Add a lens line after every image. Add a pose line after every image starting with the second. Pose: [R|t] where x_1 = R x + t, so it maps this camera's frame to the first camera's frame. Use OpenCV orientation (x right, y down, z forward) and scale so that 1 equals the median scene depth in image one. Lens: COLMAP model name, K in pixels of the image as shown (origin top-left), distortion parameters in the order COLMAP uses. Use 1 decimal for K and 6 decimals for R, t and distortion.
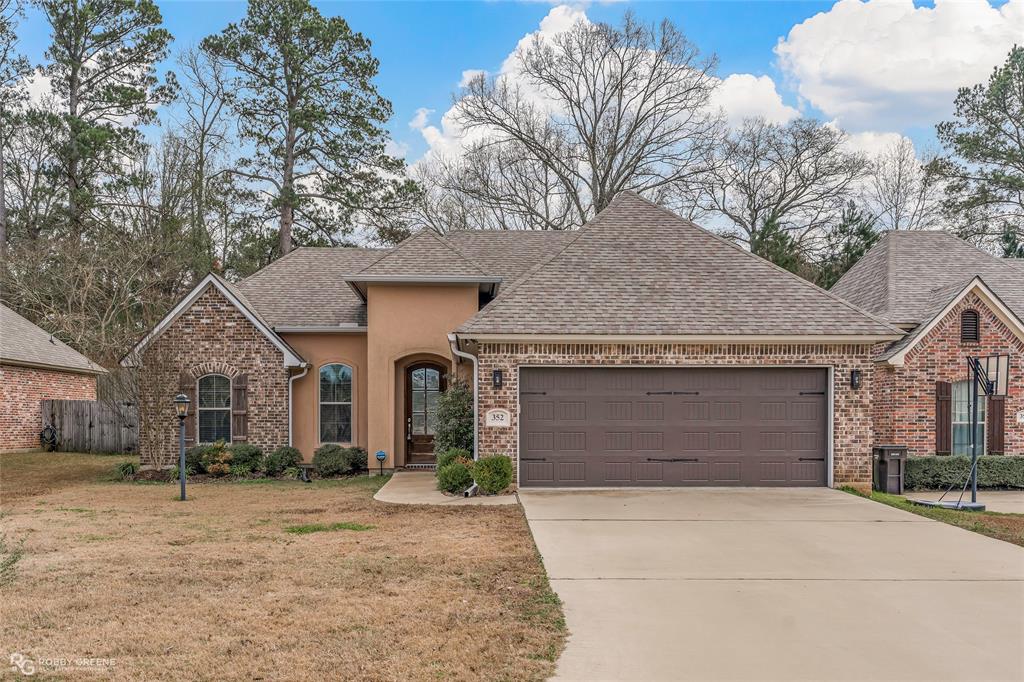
lens RADIAL K [[909.3, 0, 512.0], [0, 909.3, 341.0], [0, 0, 1]] dist [0.004710, -0.001315]
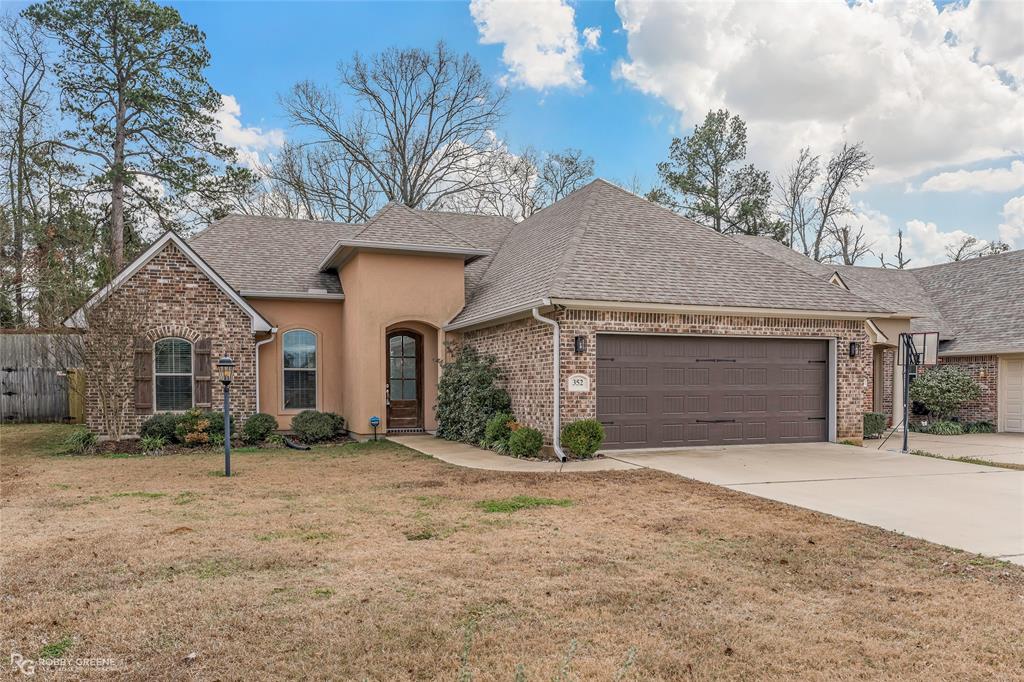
lens RADIAL K [[732.0, 0, 512.0], [0, 732.0, 341.0], [0, 0, 1]] dist [-0.001933, 0.007278]
pose [[0.948131, 0.017382, 0.317406, -0.240306], [-0.025137, 0.999477, 0.020354, 0.015776], [-0.316886, -0.027277, 0.948071, 0.171707]]
